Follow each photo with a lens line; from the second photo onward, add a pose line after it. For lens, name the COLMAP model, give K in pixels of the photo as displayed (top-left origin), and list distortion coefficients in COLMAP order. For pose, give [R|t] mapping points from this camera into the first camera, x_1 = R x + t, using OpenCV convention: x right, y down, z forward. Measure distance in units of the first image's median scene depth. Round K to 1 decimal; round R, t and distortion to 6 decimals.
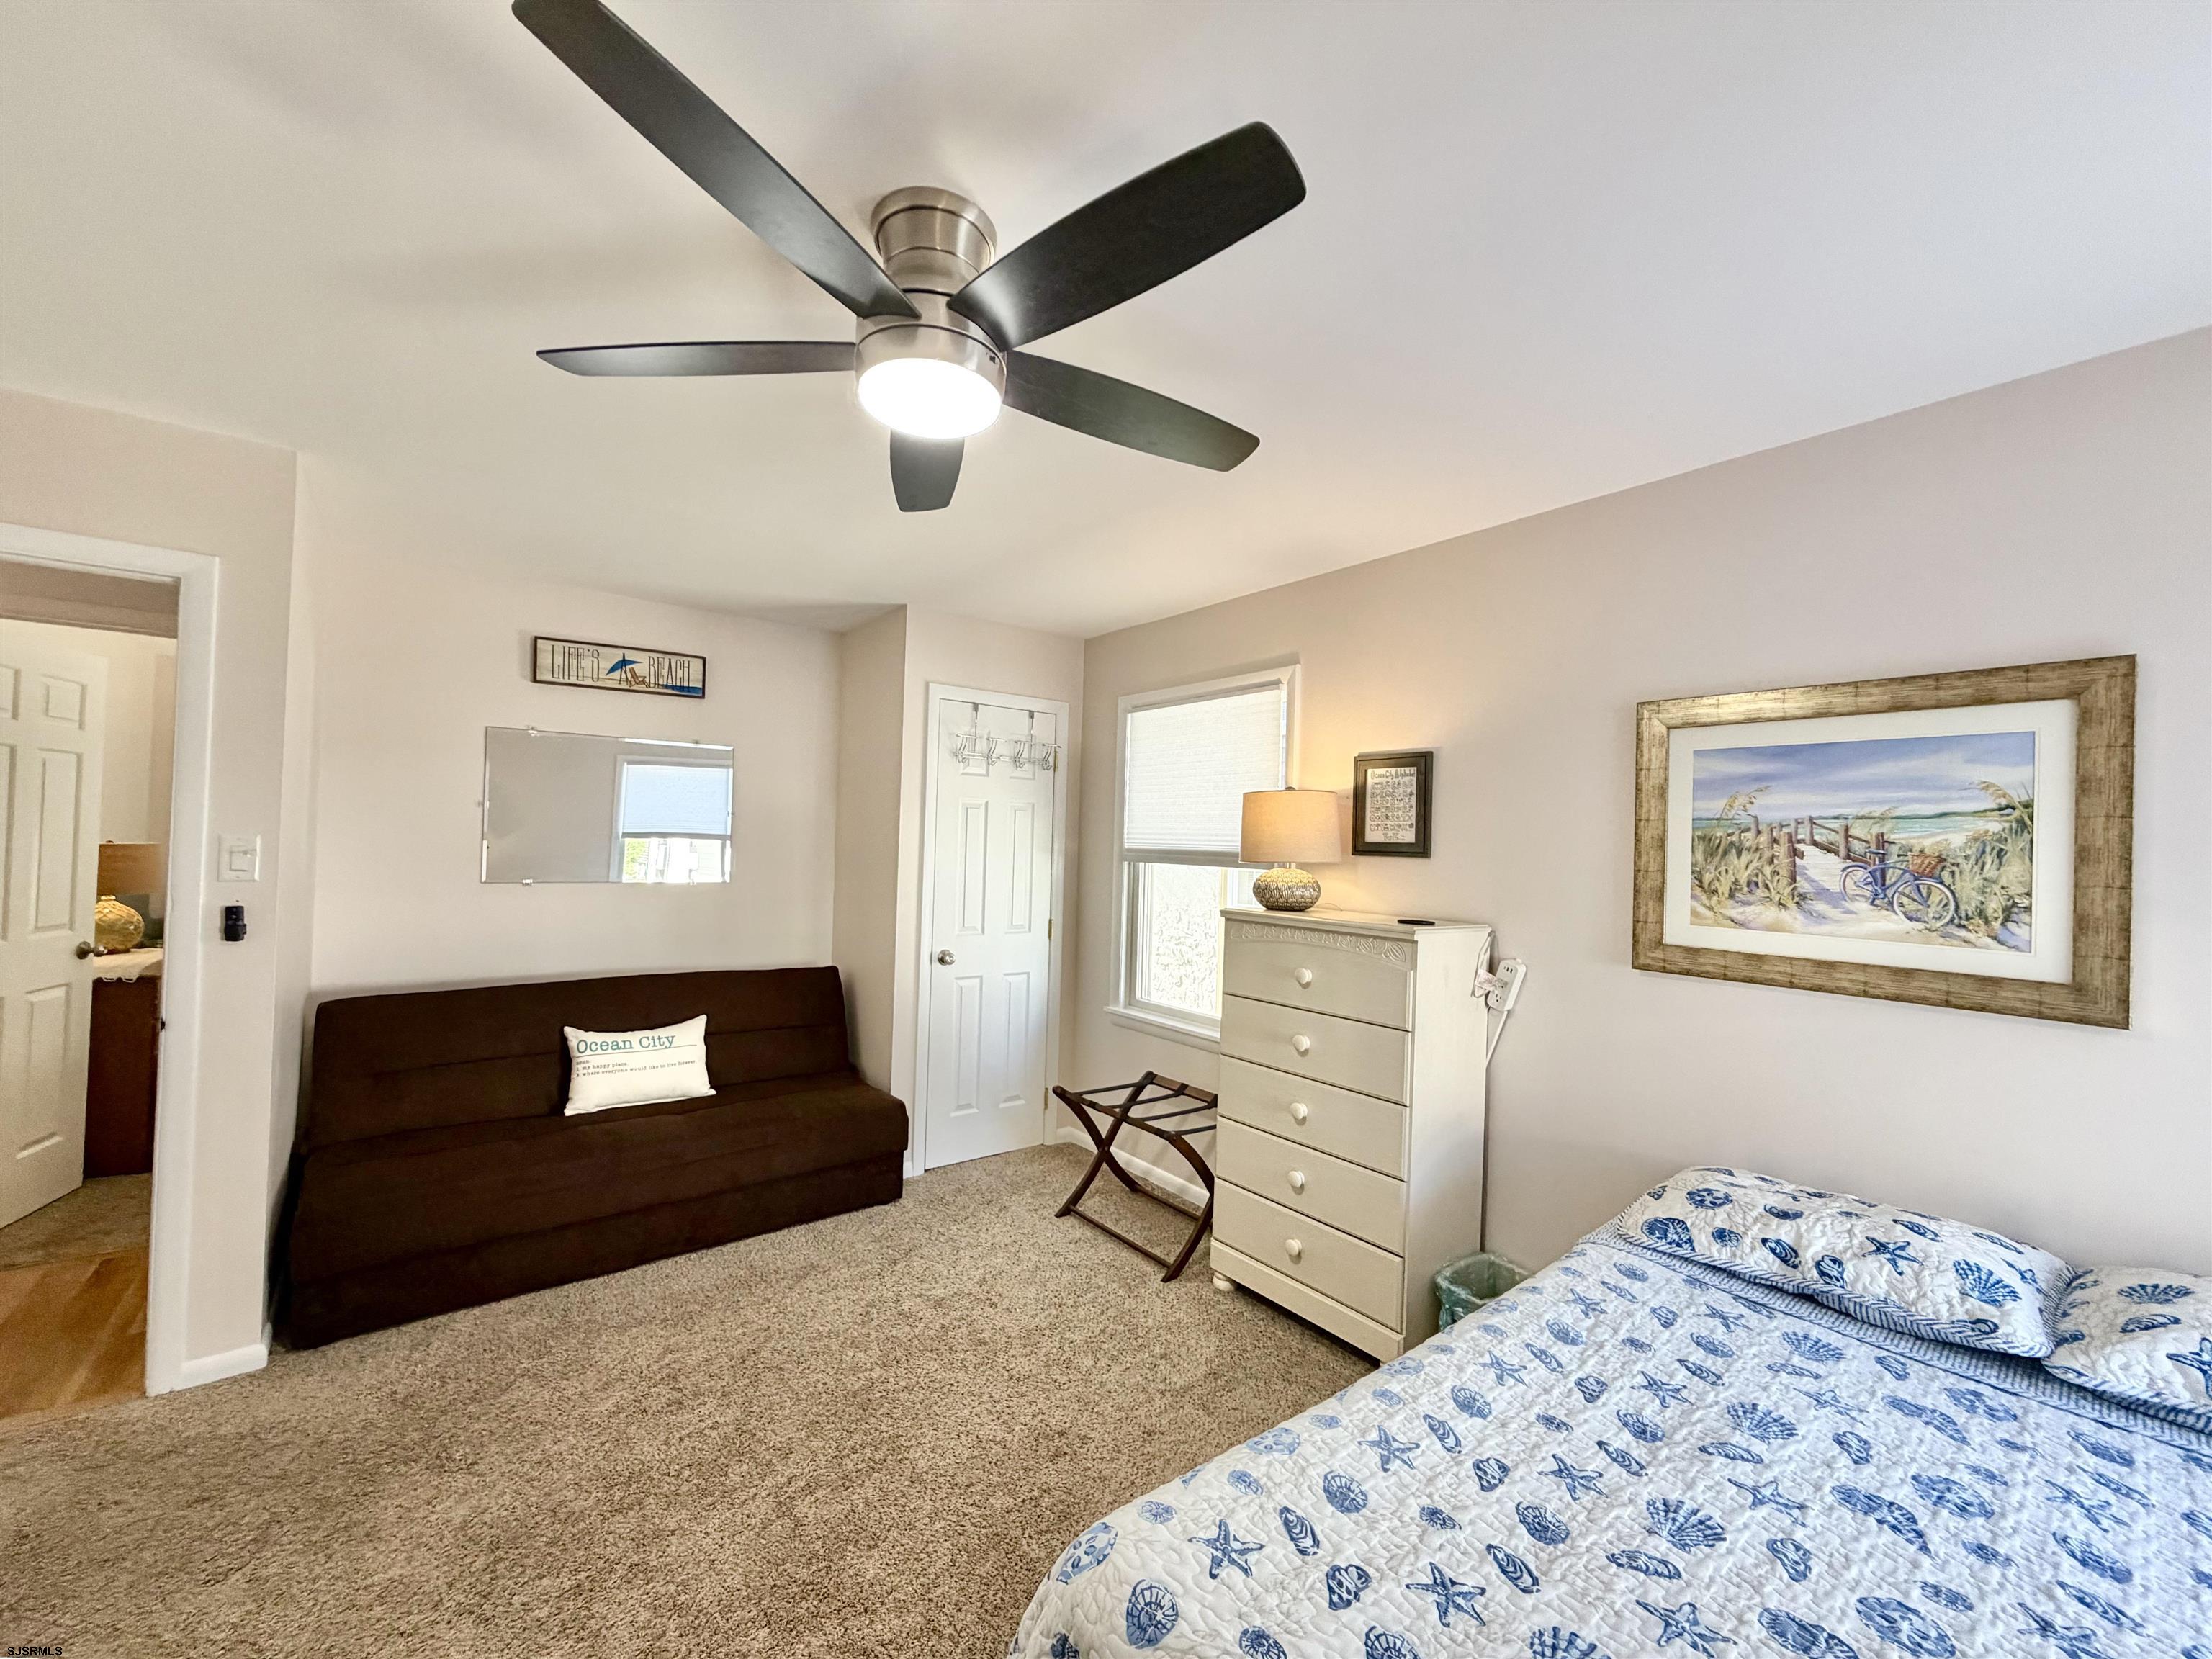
lens RADIAL K [[888.6, 0, 1102.2], [0, 888.6, 828.8], [0, 0, 1]] dist [-0.000192, 0.000509]
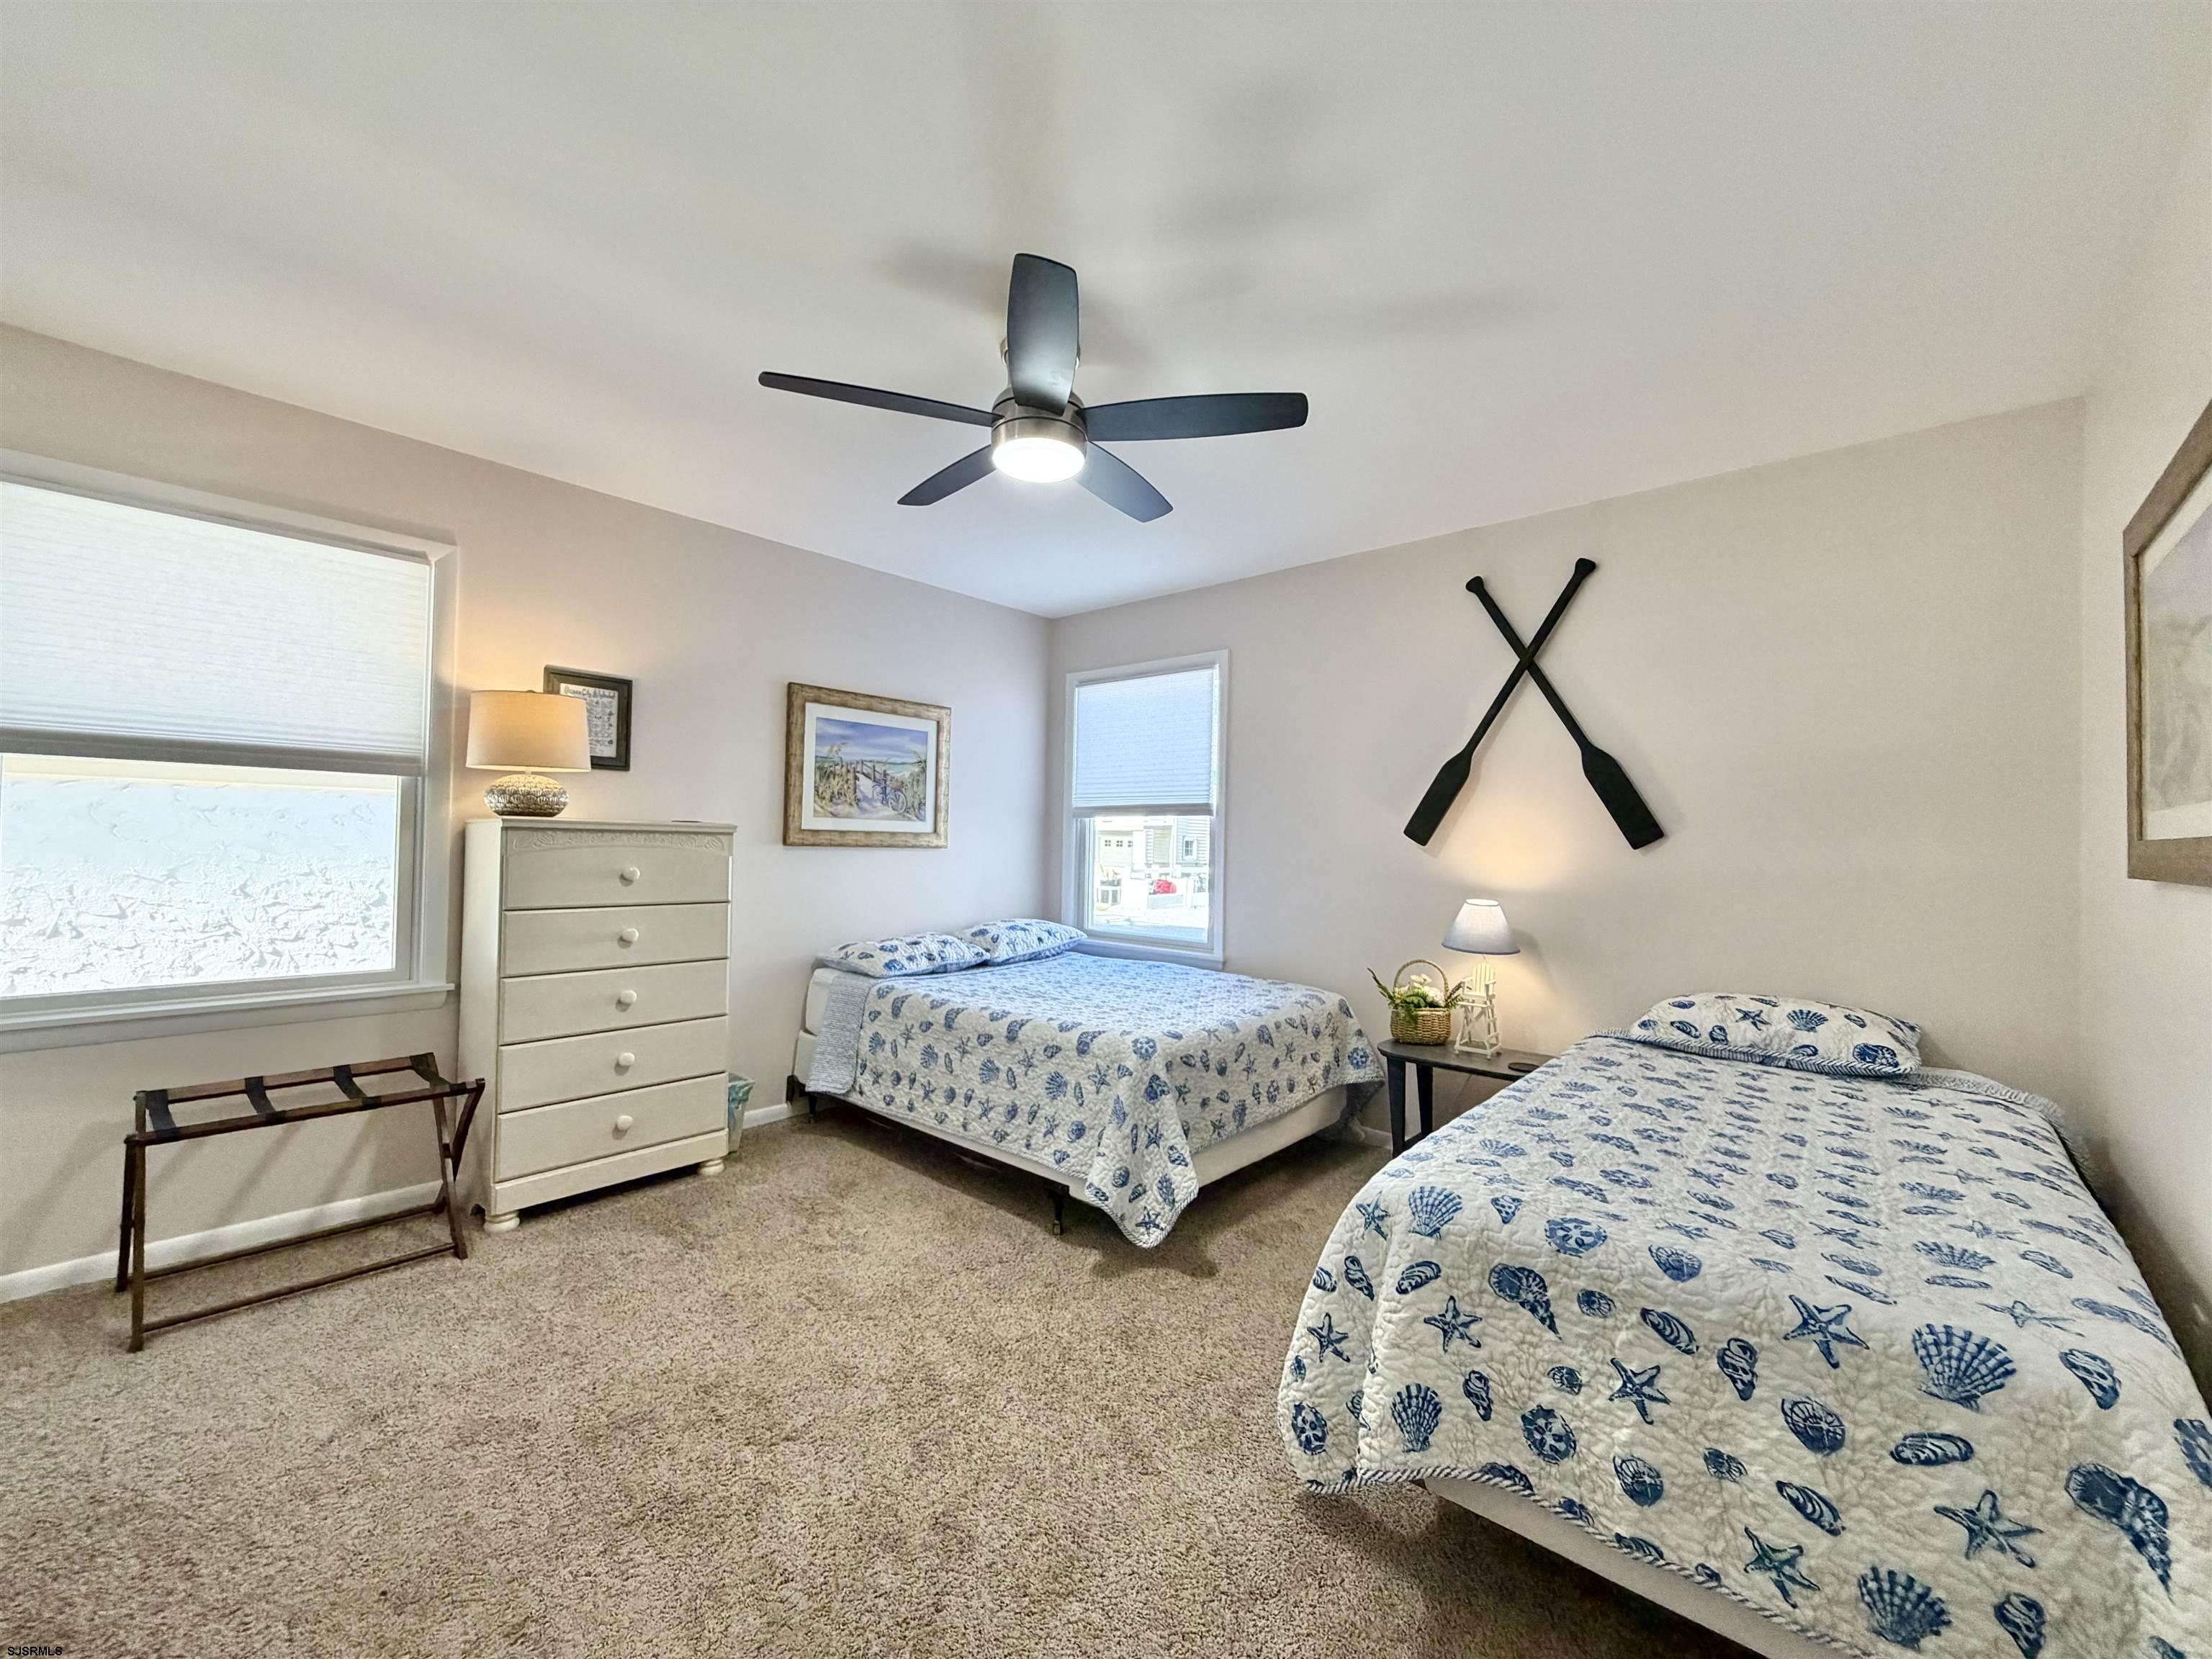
lens RADIAL K [[888.6, 0, 1102.2], [0, 888.6, 828.8], [0, 0, 1]] dist [-0.000192, 0.000509]
pose [[-0.187733, -0.005232, 0.982206, -1.190221], [-0.032366, 0.999476, -0.000863, 0.118370], [-0.981687, -0.031952, -0.187804, 0.801191]]
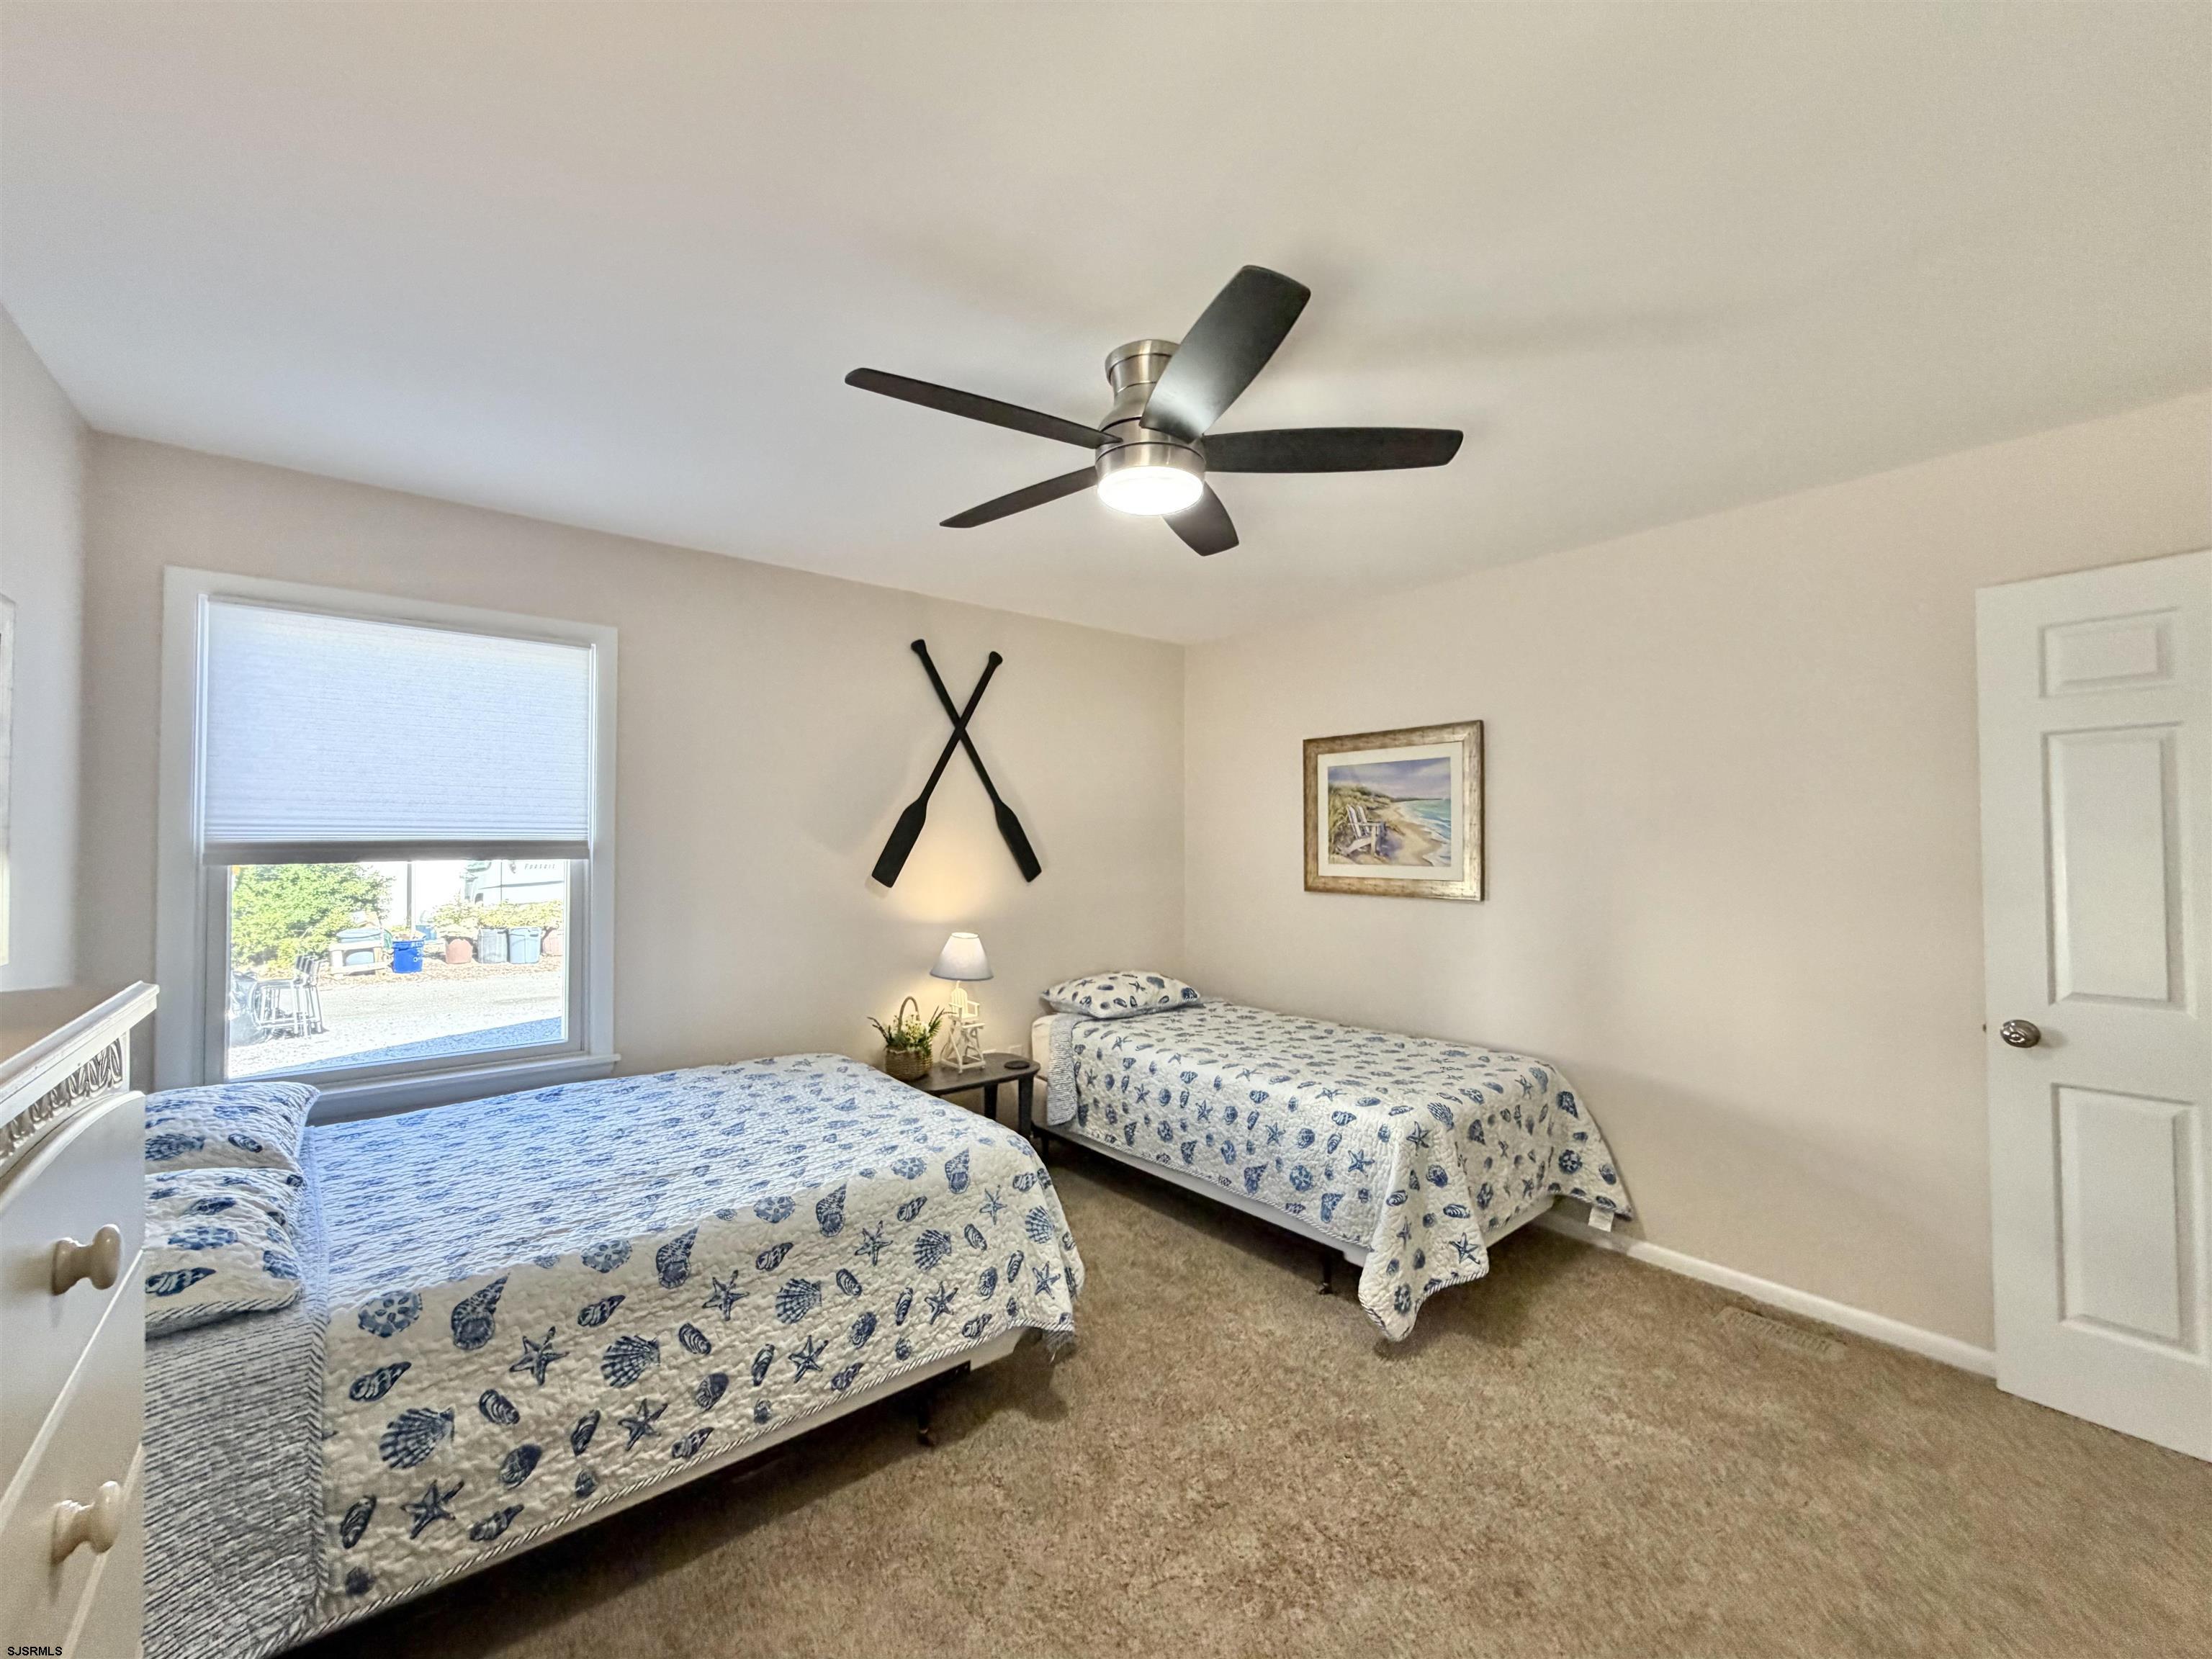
lens RADIAL K [[886.1, 0, 1109.0], [0, 886.1, 829.3], [0, 0, 1]] dist [-0.000177, -0.000236]
pose [[-0.999046, -0.016731, -0.040334, -0.062072], [-0.015662, 0.999522, -0.026663, 0.057963], [0.040760, -0.026005, -0.998830, 1.595022]]
